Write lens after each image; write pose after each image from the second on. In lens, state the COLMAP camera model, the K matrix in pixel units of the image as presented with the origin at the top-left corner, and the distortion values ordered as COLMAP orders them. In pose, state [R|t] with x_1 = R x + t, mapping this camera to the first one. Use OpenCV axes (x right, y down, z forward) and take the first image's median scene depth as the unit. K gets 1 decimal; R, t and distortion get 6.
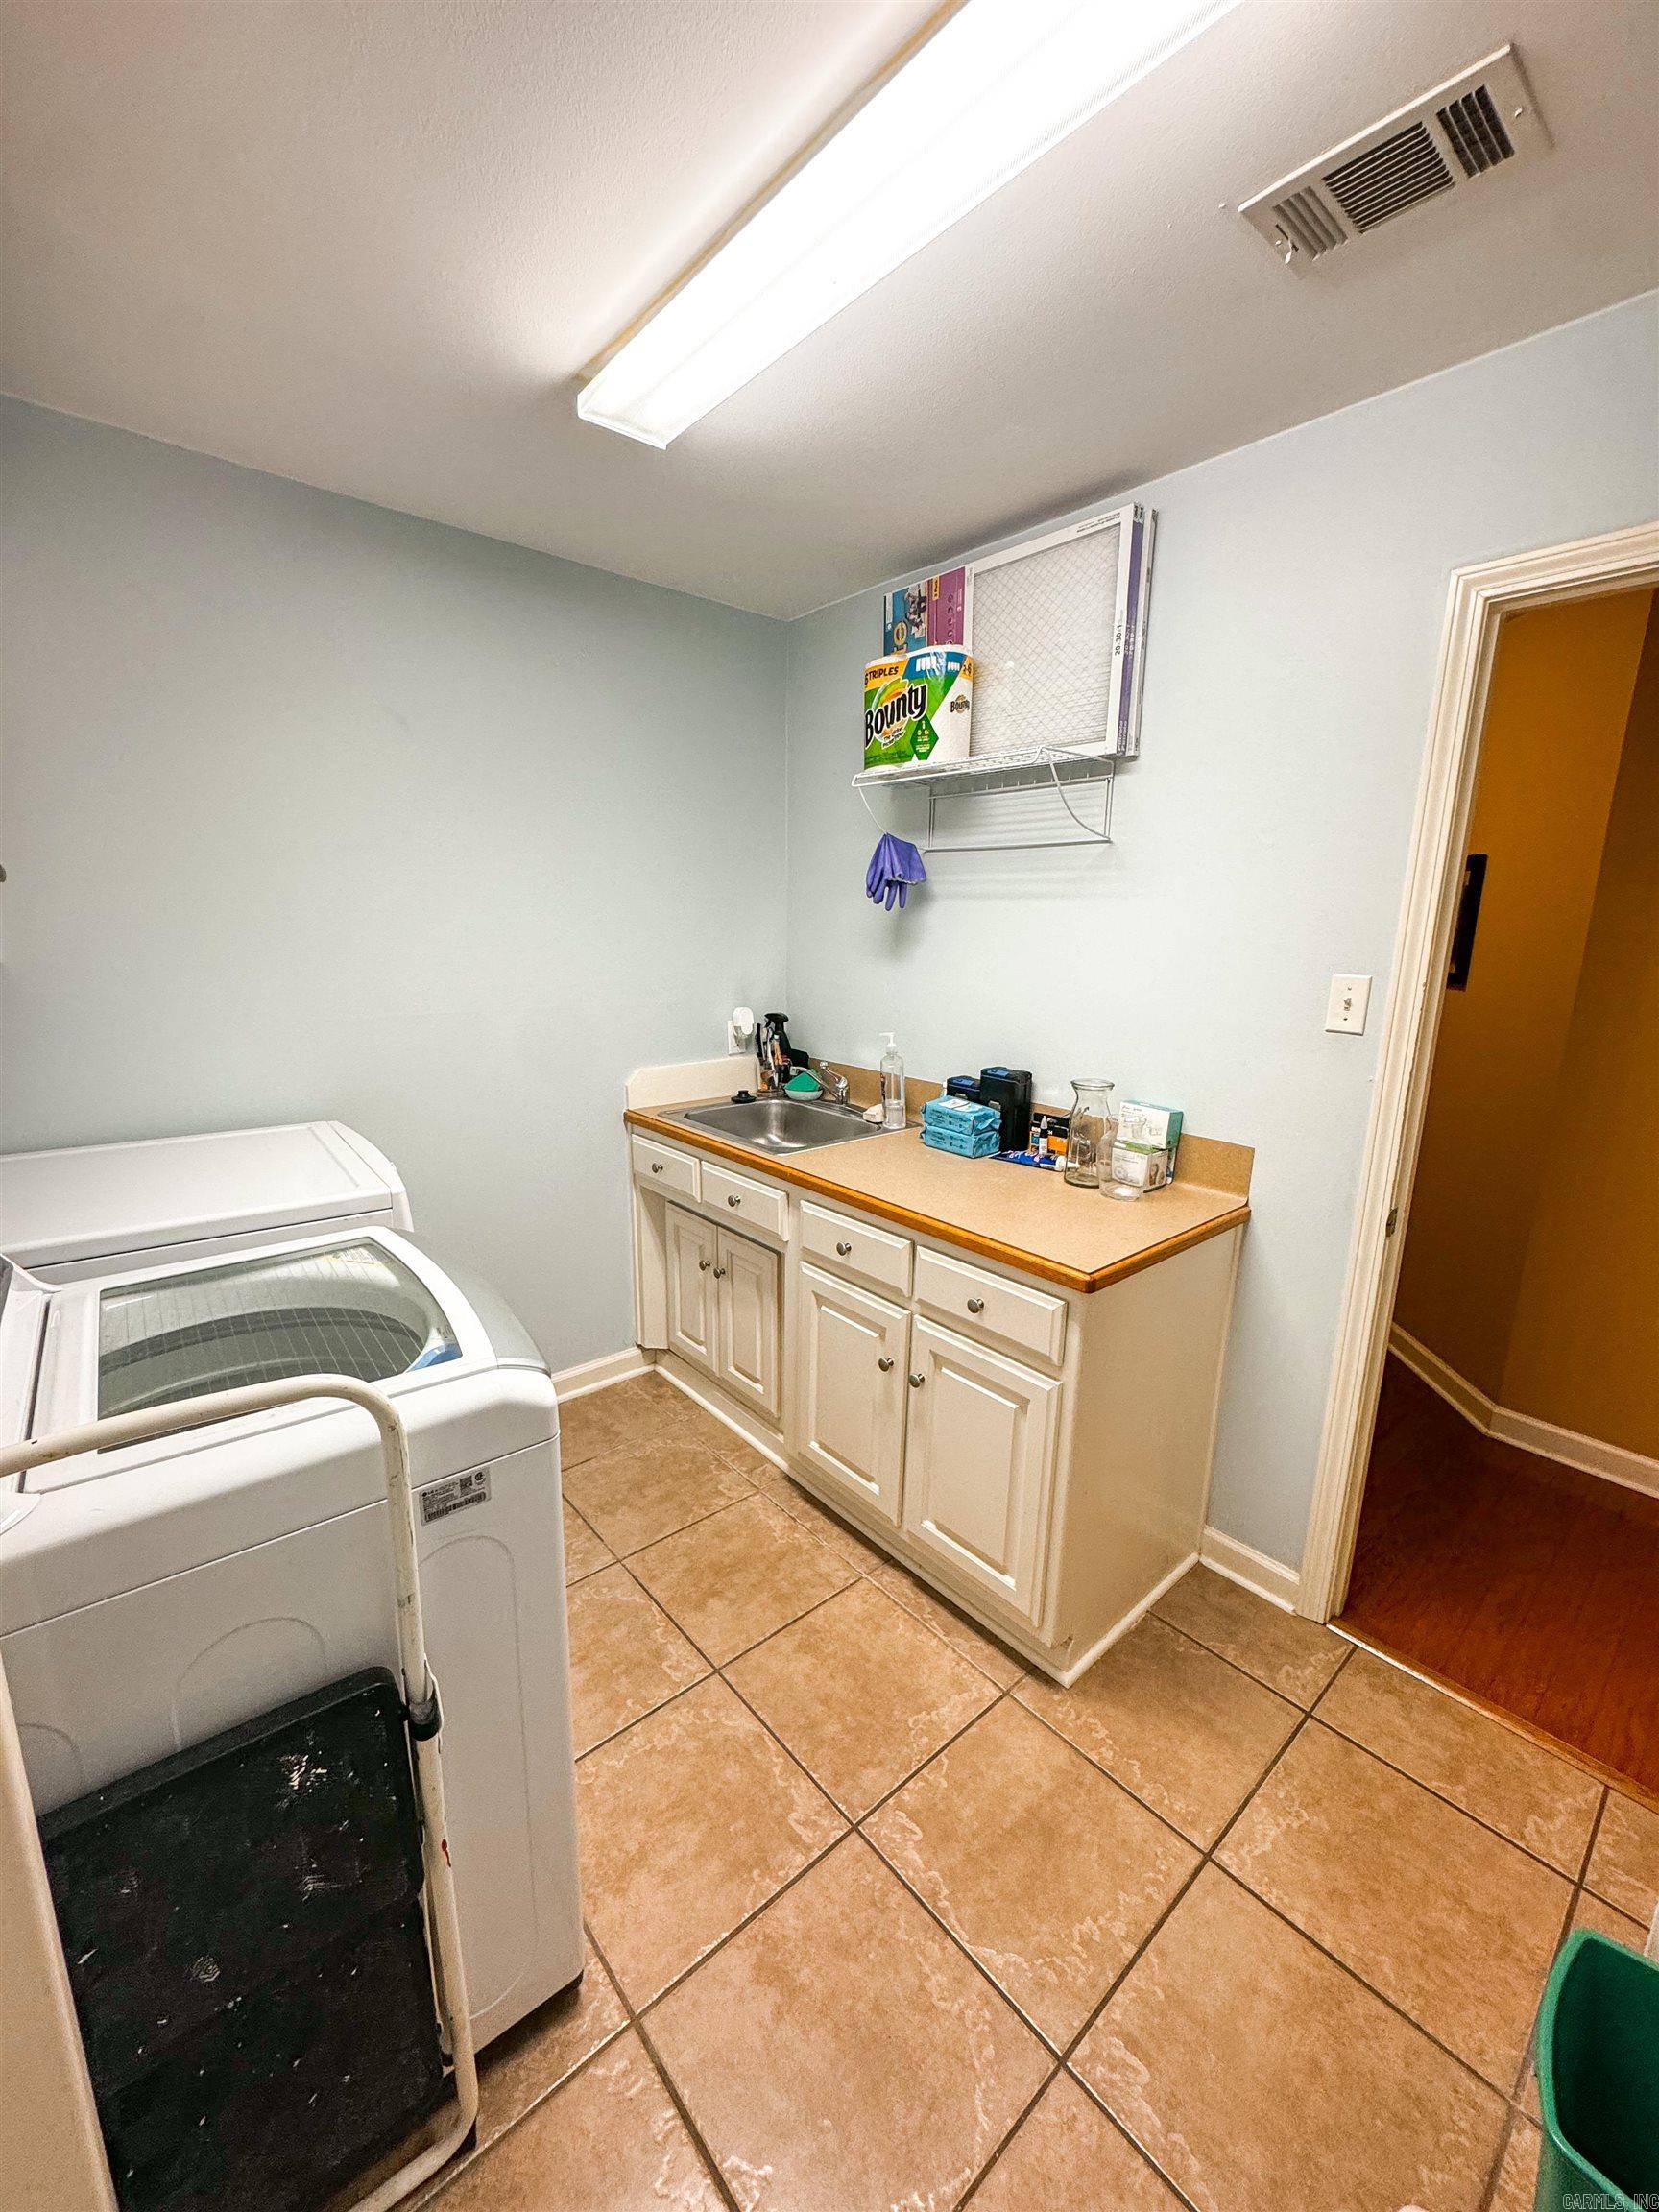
lens RADIAL K [[880.4, 0, 865.7], [0, 880.4, 1131.5], [0, 0, 1]] dist [-0.003308, 0.000711]
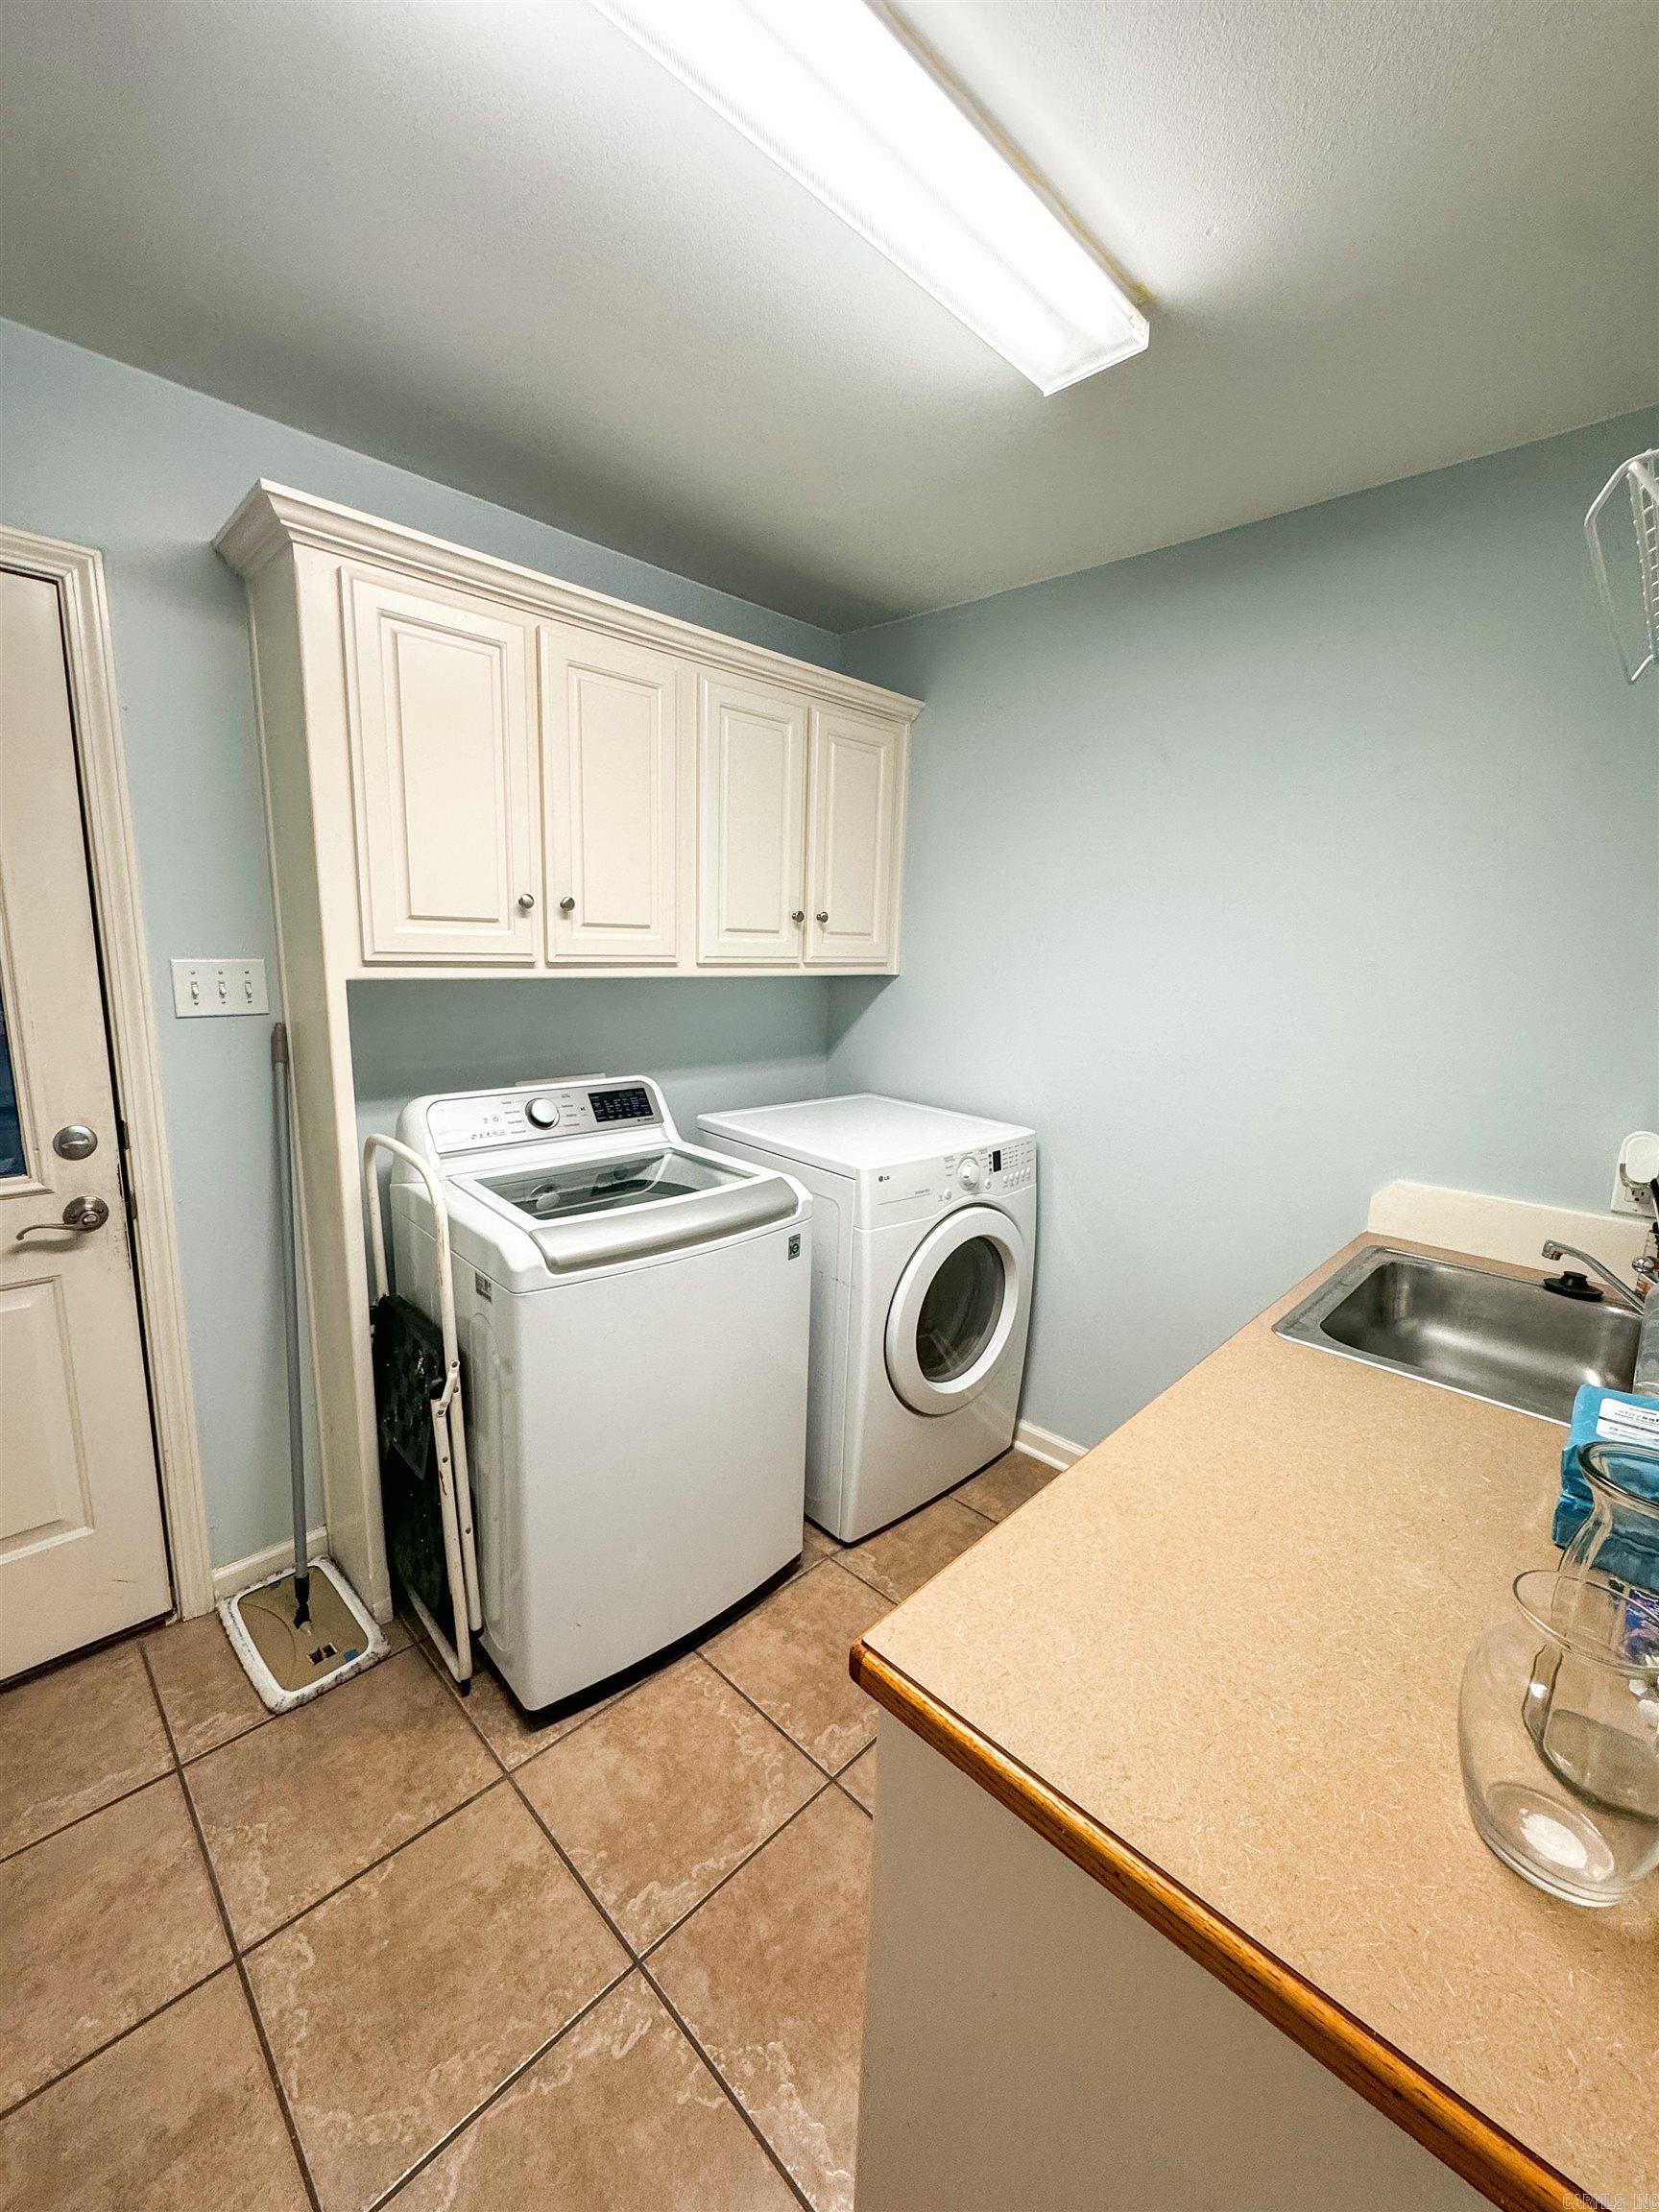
lens RADIAL K [[880.4, 0, 801.6], [0, 880.4, 1124.0], [0, 0, 1]] dist [-0.003308, 0.000711]
pose [[0.044142, 0.185667, -0.981621, 0.696293], [-0.266911, 0.949053, 0.167504, -0.189127], [0.962710, 0.254611, 0.091450, 0.864801]]
